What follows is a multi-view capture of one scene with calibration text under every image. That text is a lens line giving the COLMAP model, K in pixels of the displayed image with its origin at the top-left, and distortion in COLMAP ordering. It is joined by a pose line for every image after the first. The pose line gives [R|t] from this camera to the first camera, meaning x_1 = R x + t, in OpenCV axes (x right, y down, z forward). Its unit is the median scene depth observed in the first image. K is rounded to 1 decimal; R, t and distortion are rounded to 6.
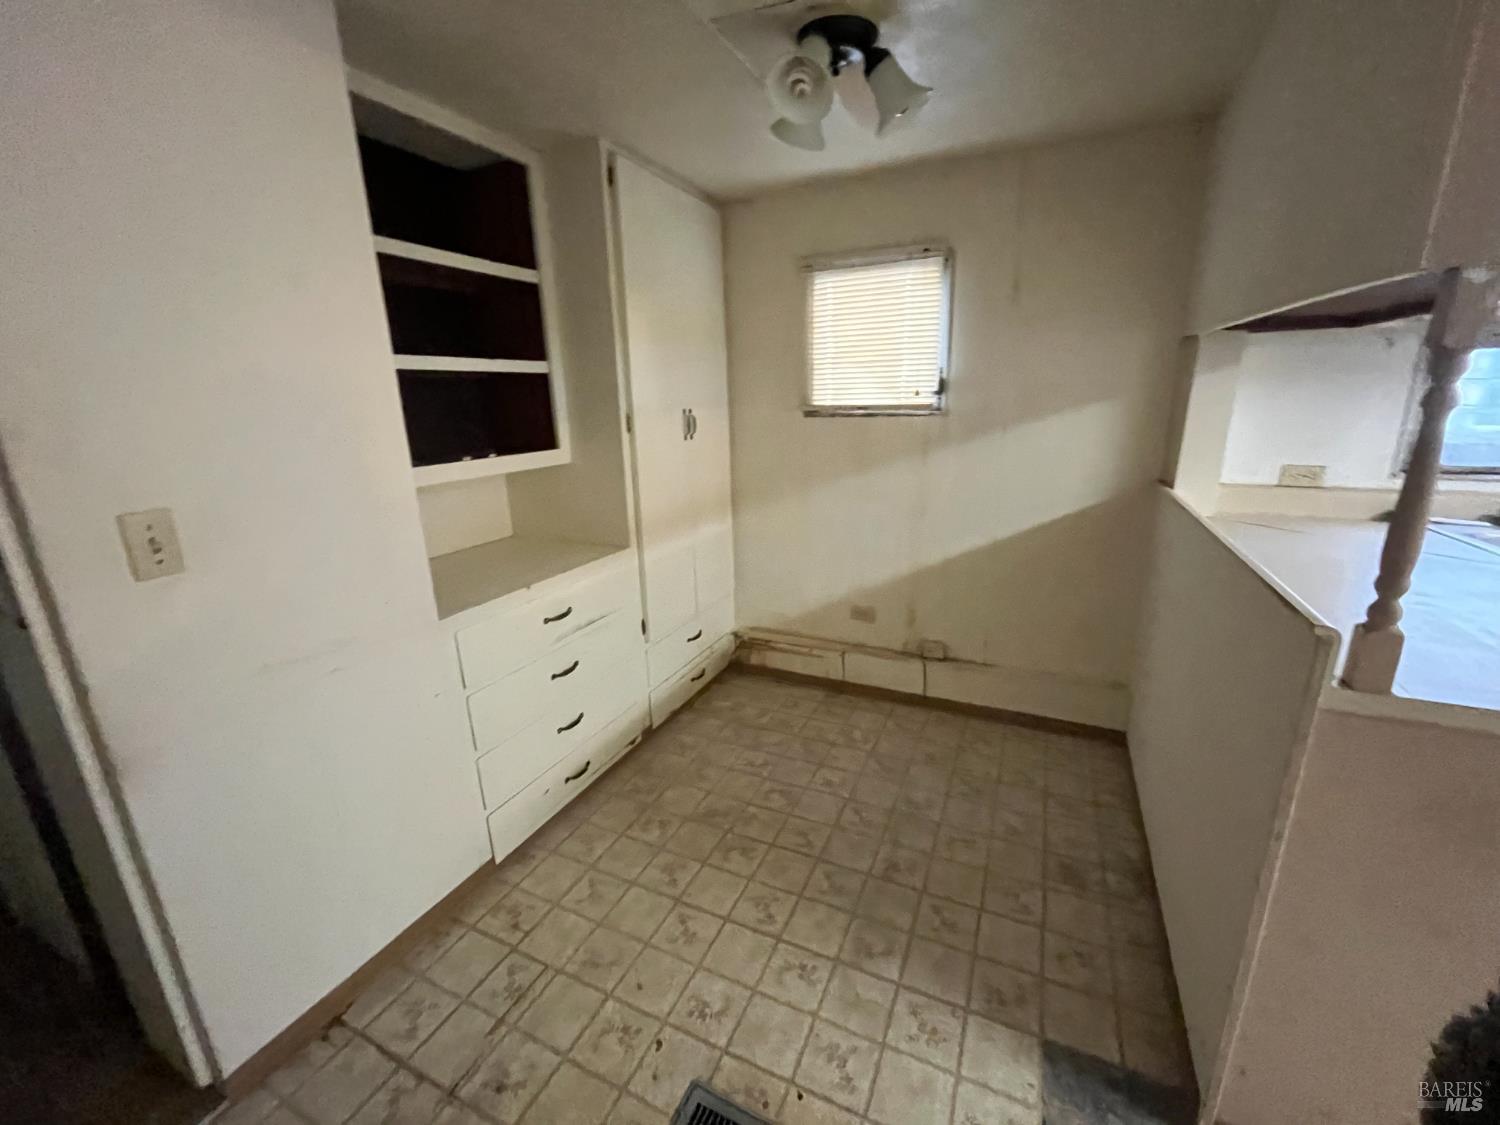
lens RADIAL K [[605.9, 0, 745.9], [0, 605.9, 565.8], [0, 0, 1]] dist [-0.000522, -0.000299]
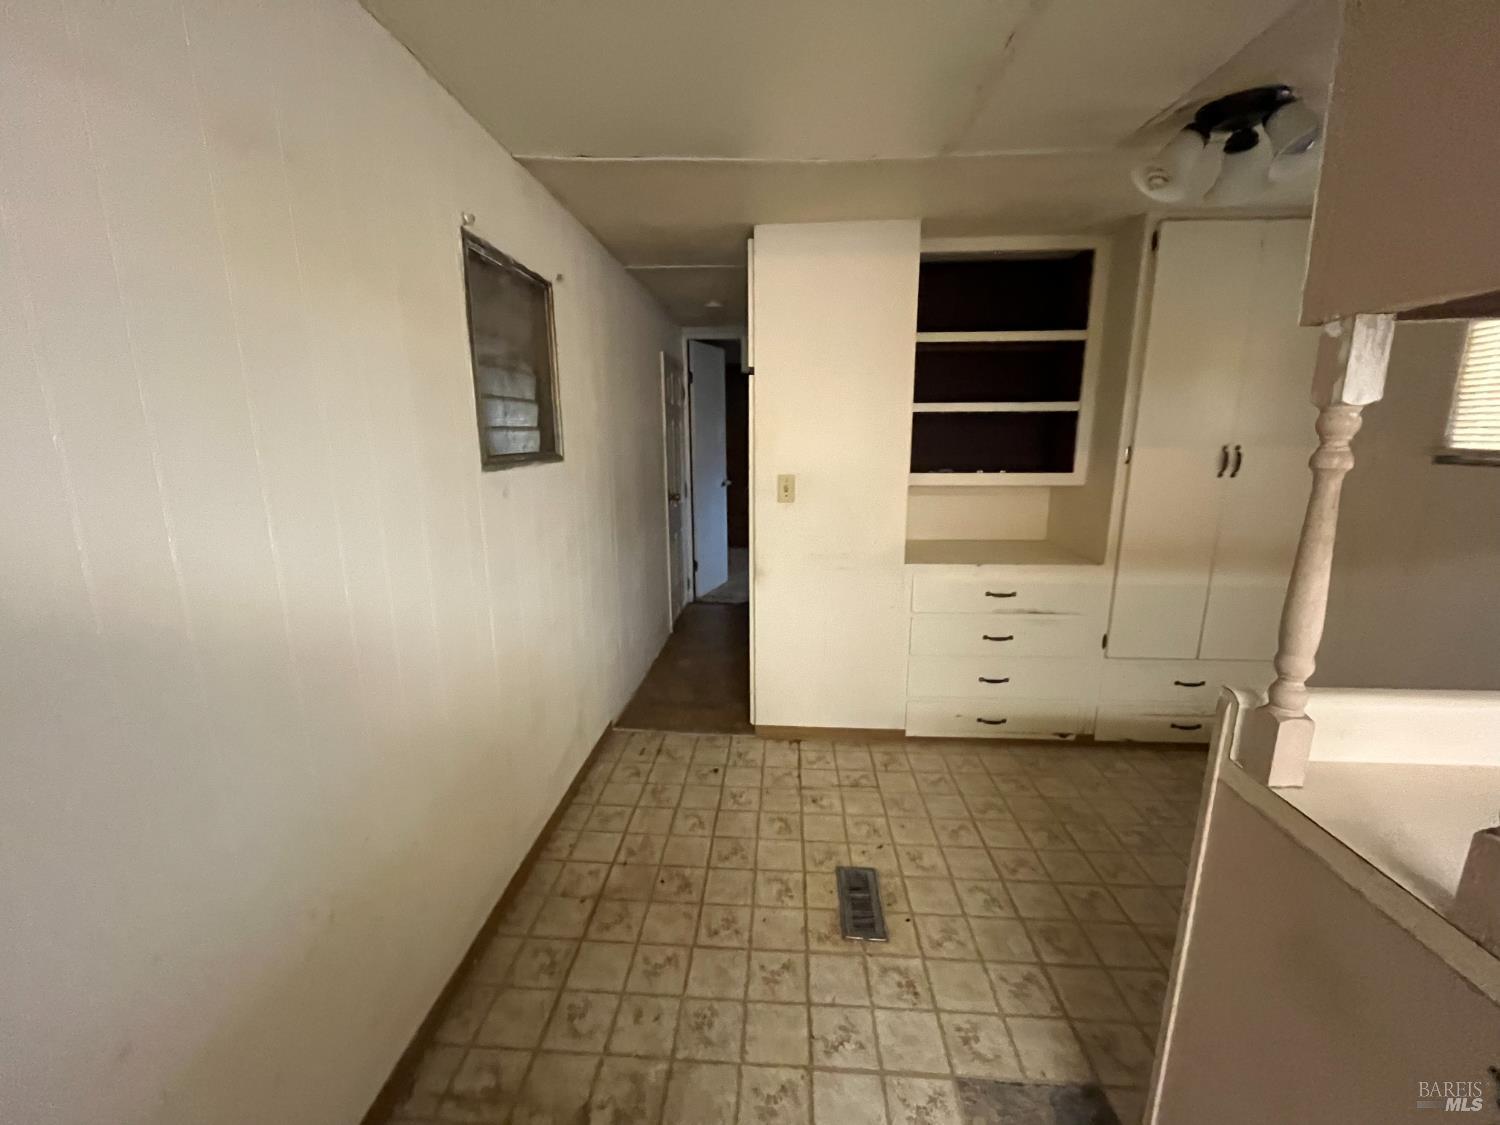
lens RADIAL K [[607.8, 0, 750.0], [0, 607.8, 562.5], [0, 0, 1]] dist [-0.004172, 0.000043]
pose [[0.375845, 0.217067, -0.900901, 0.696354], [-0.255550, 0.958759, 0.124395, -0.009413], [0.890749, 0.183472, 0.415816, -0.052469]]
